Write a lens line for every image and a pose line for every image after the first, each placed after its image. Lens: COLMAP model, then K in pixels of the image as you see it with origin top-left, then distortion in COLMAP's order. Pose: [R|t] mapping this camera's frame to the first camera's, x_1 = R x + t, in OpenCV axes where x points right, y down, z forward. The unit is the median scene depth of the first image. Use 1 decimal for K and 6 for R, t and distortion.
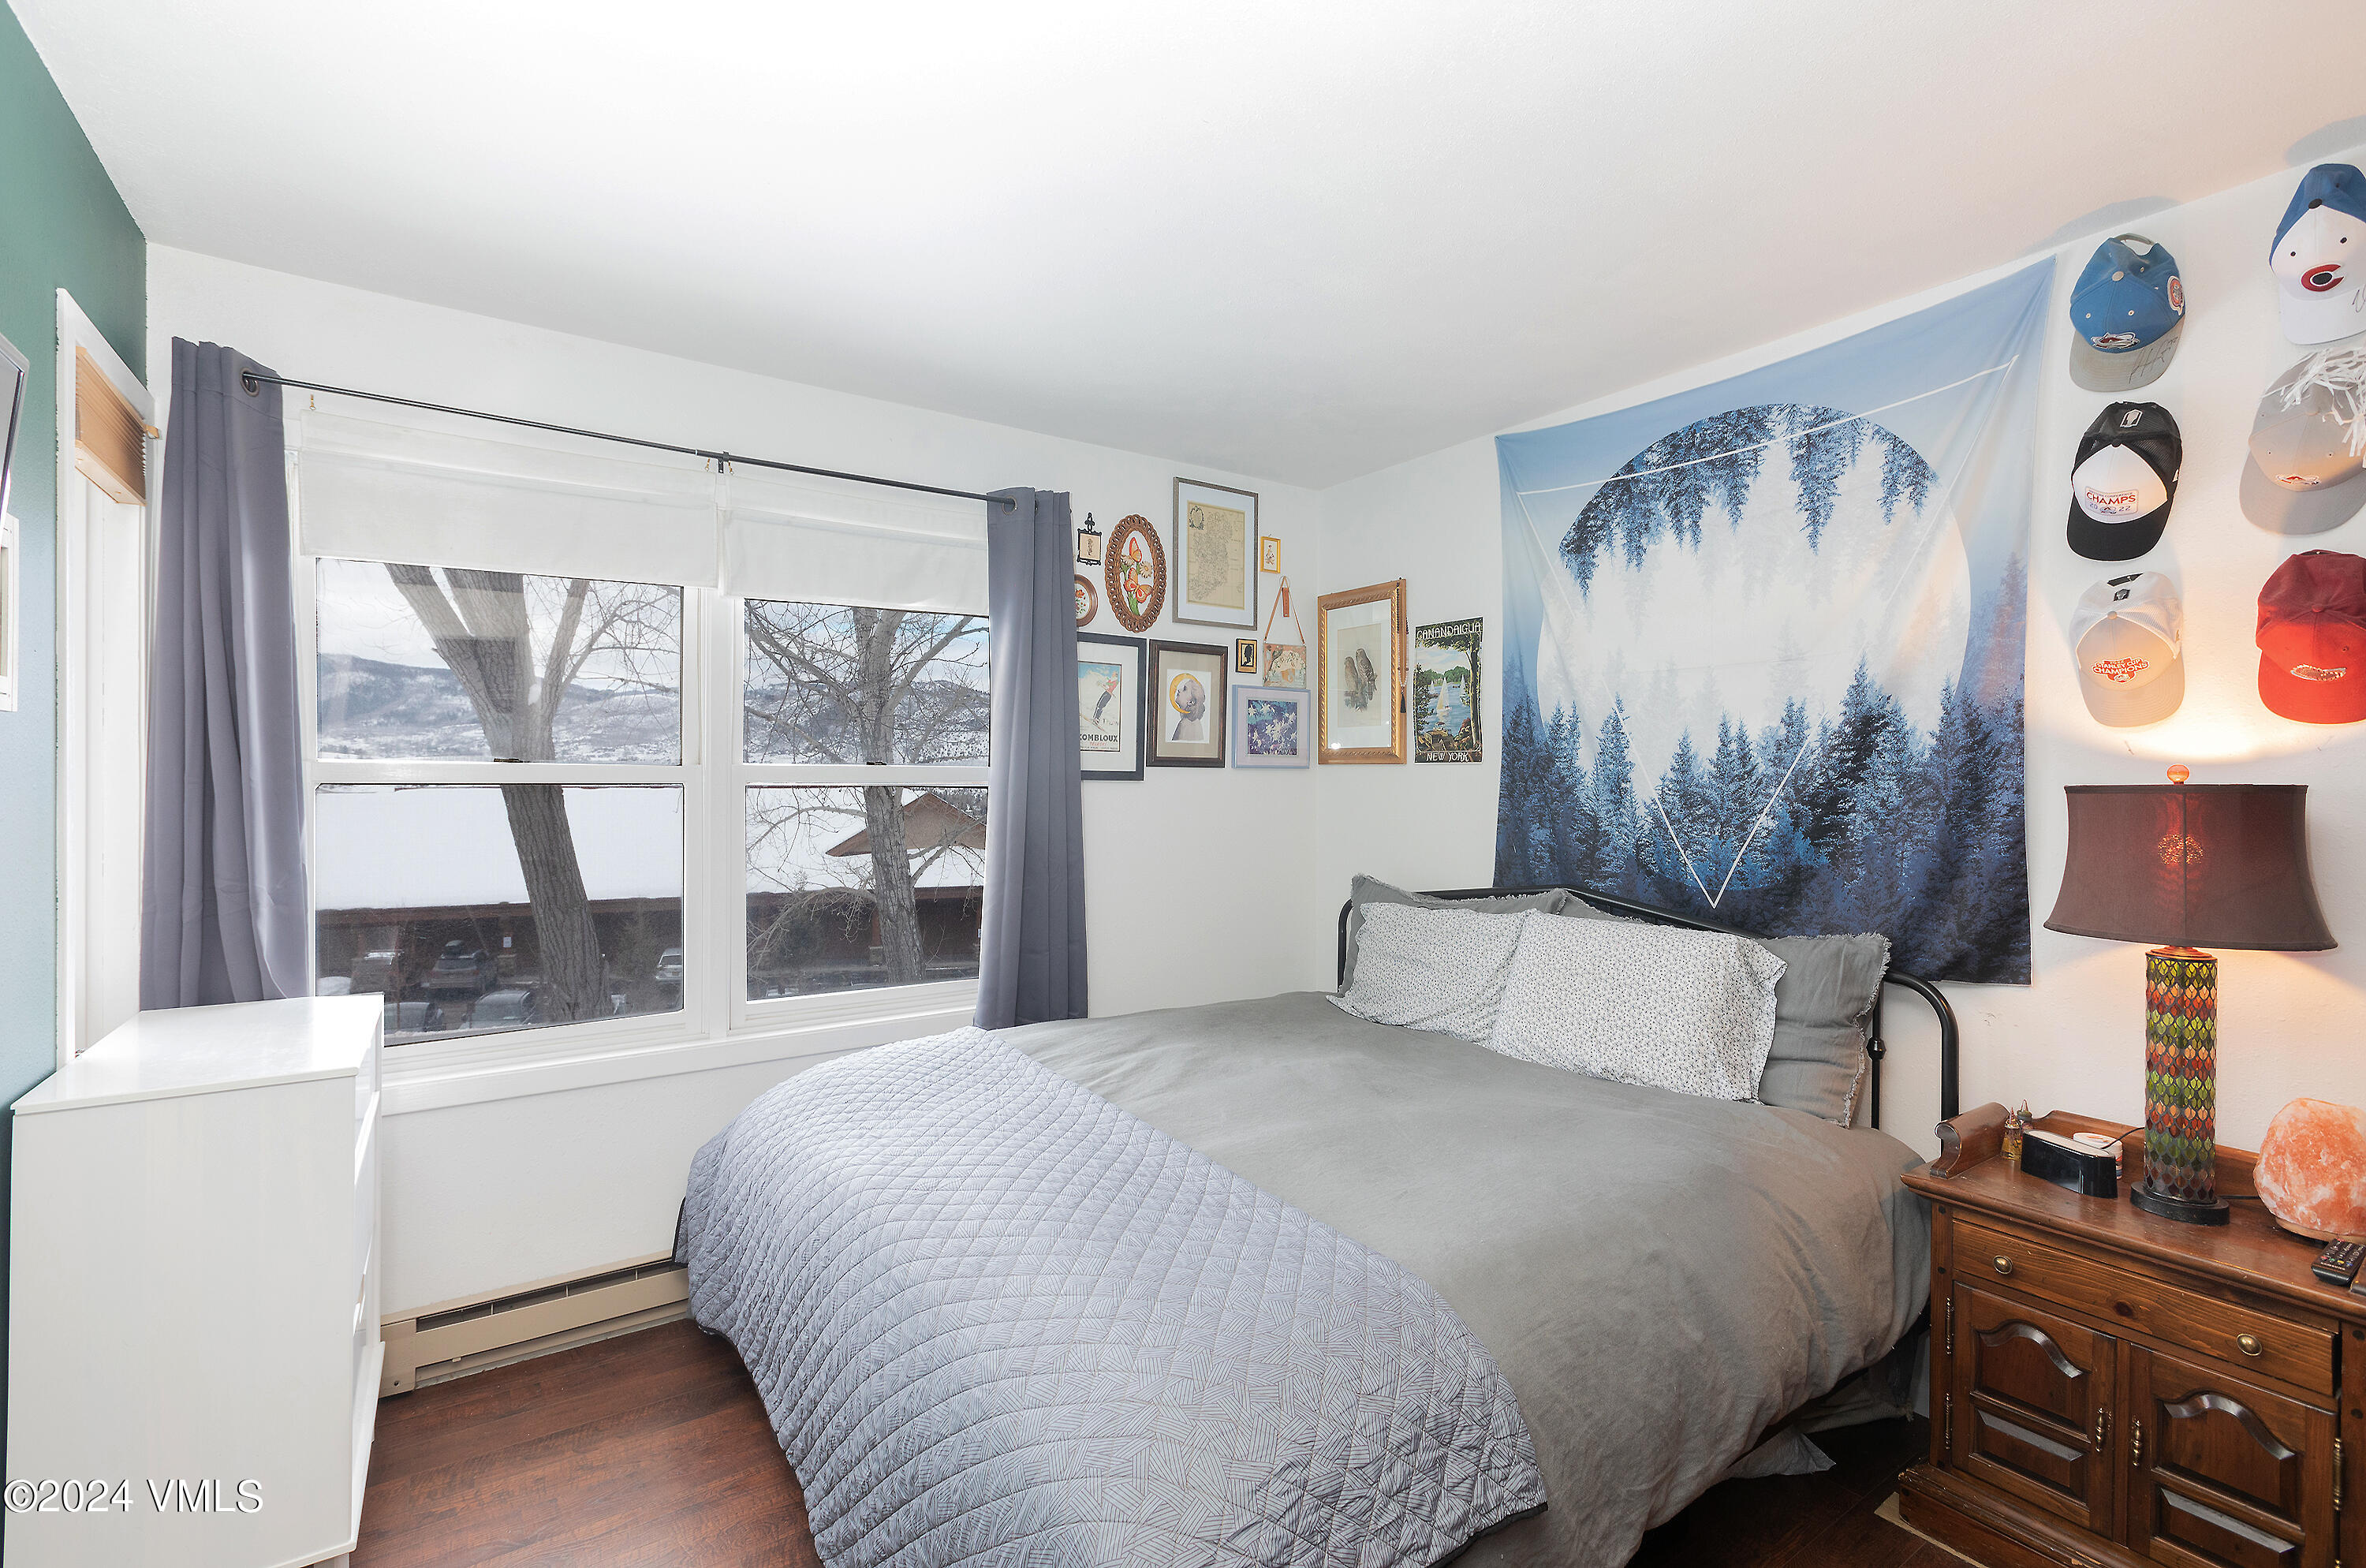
lens RADIAL K [[1061.9, 0, 1183.0], [0, 1061.9, 784.0], [0, 0, 1]] dist [0.019762, -0.000424]
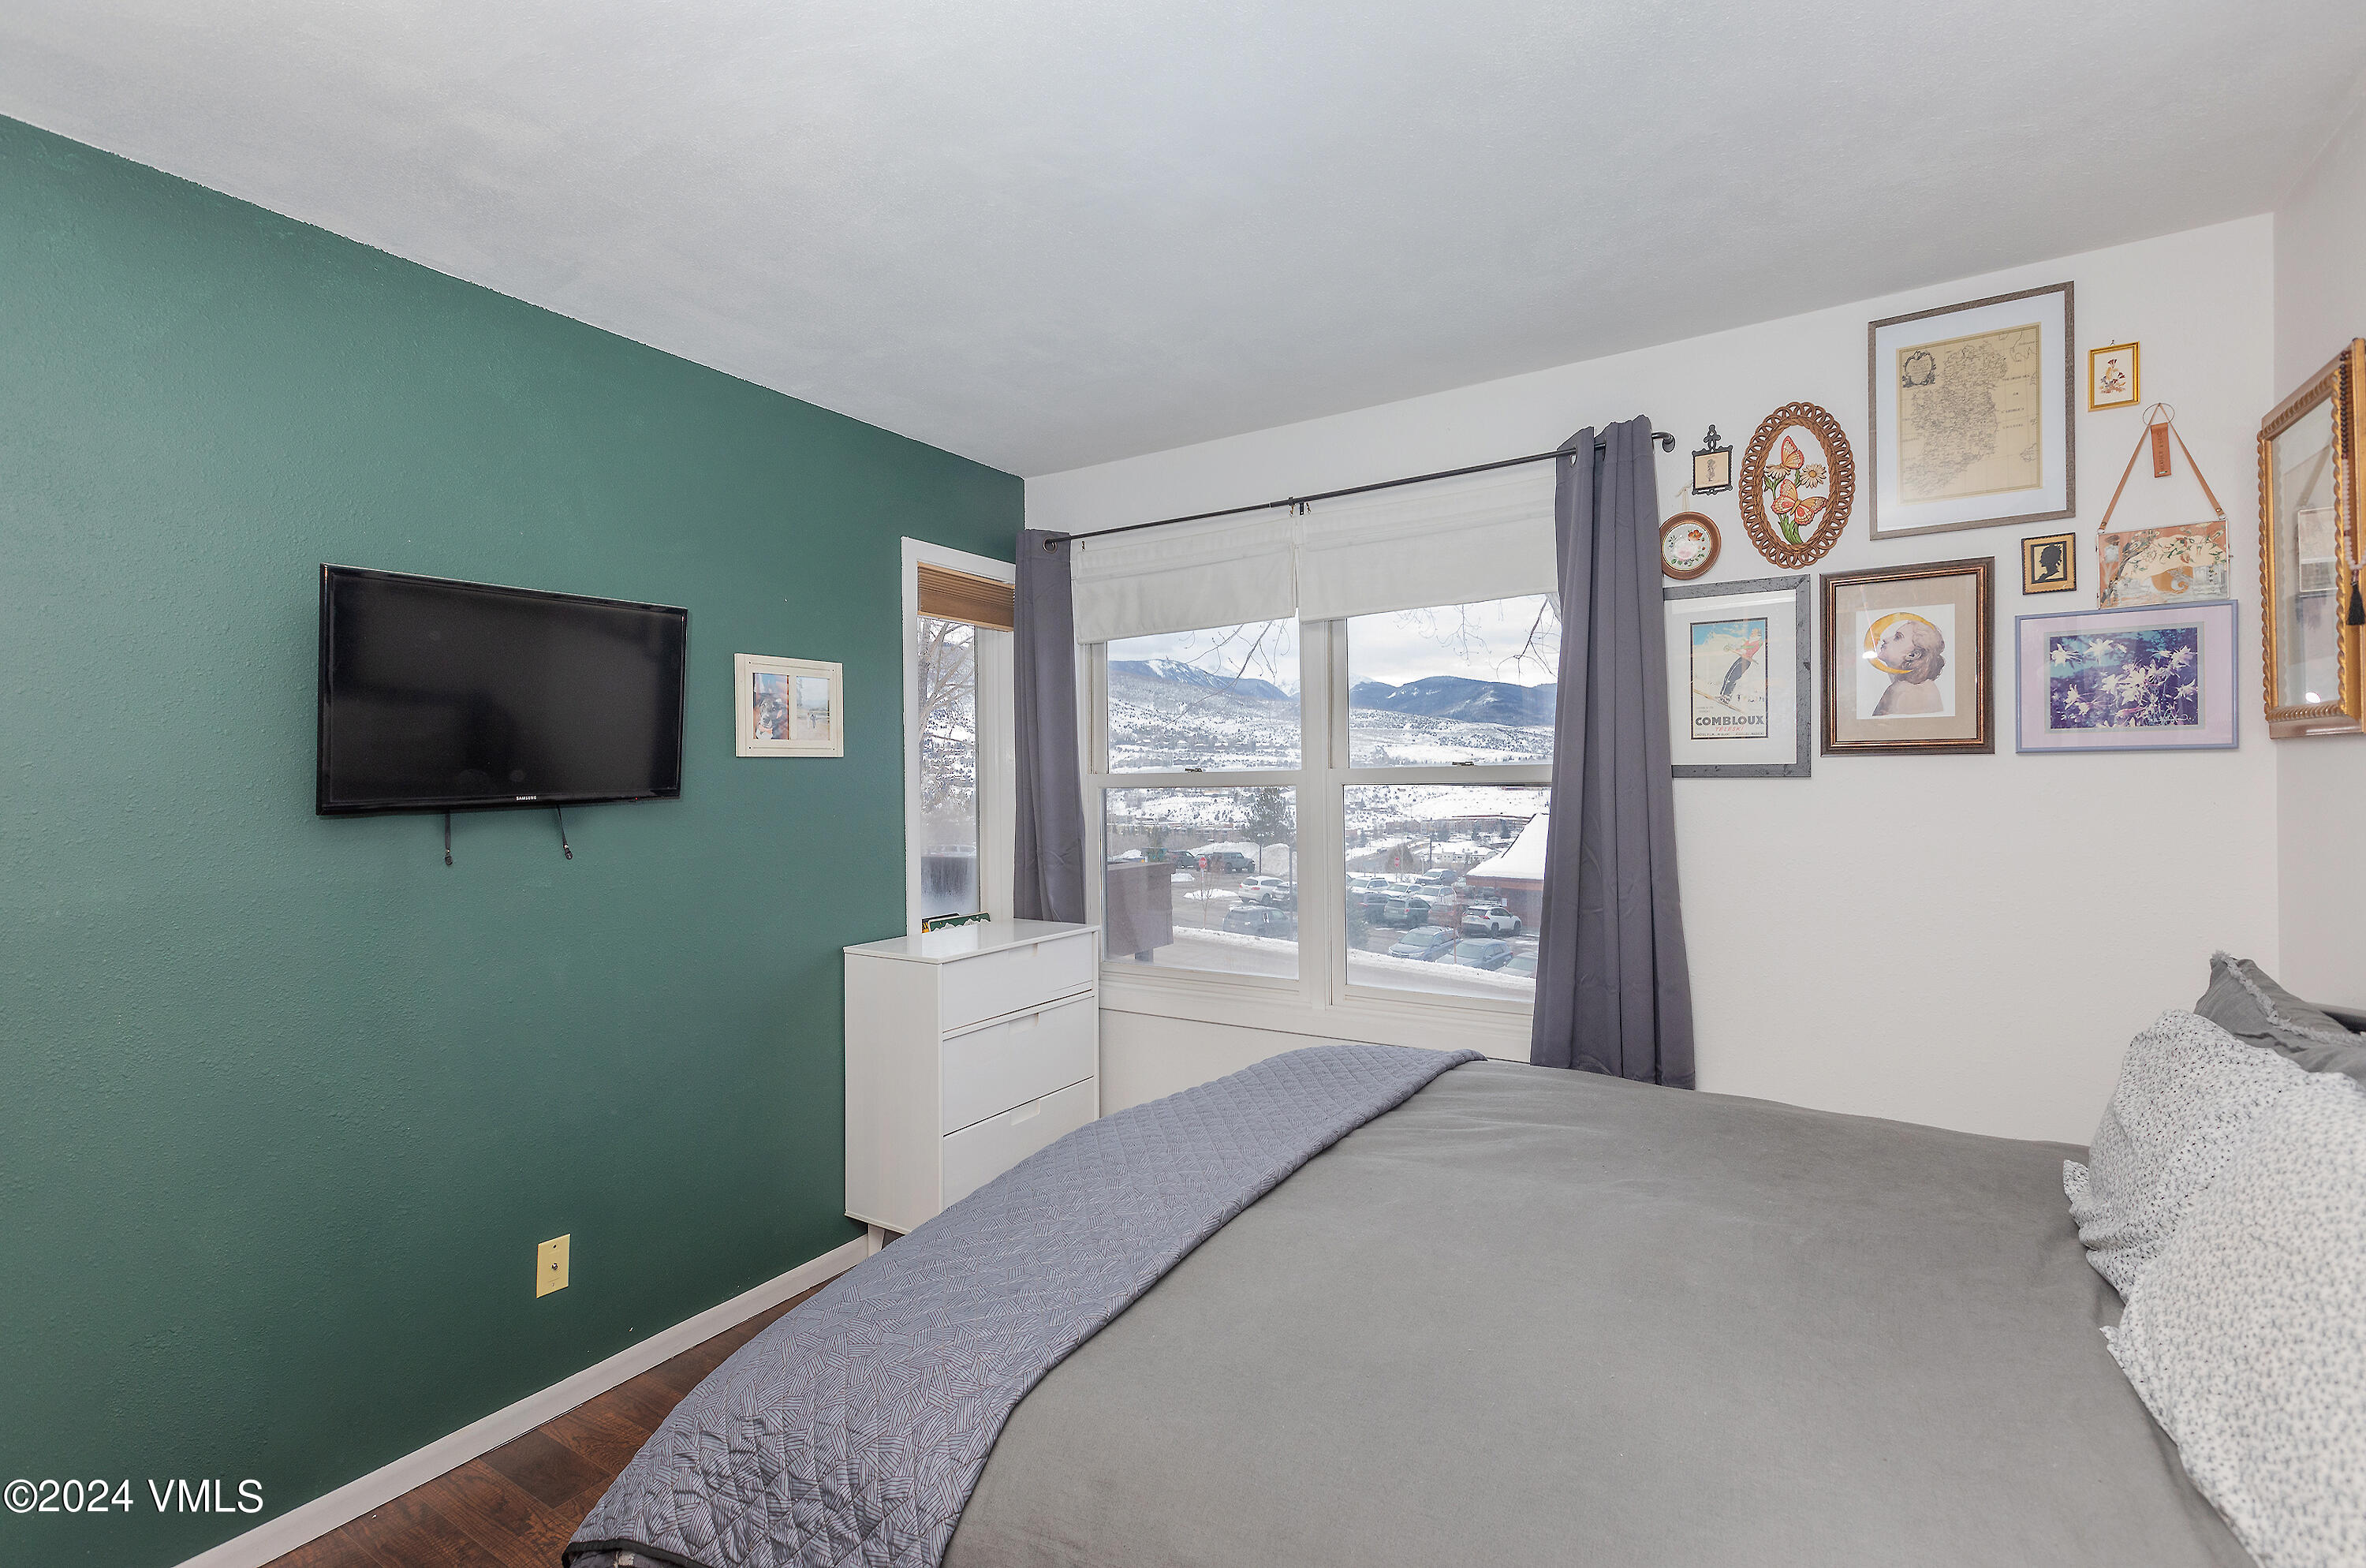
lens RADIAL K [[1061.9, 0, 1183.0], [0, 1061.9, 784.0], [0, 0, 1]] dist [0.019762, -0.000424]
pose [[0.403851, -0.006609, -0.914801, 0.434634], [0.009528, 0.999950, -0.003018, -0.000383], [0.914775, -0.007498, 0.403894, 0.329416]]
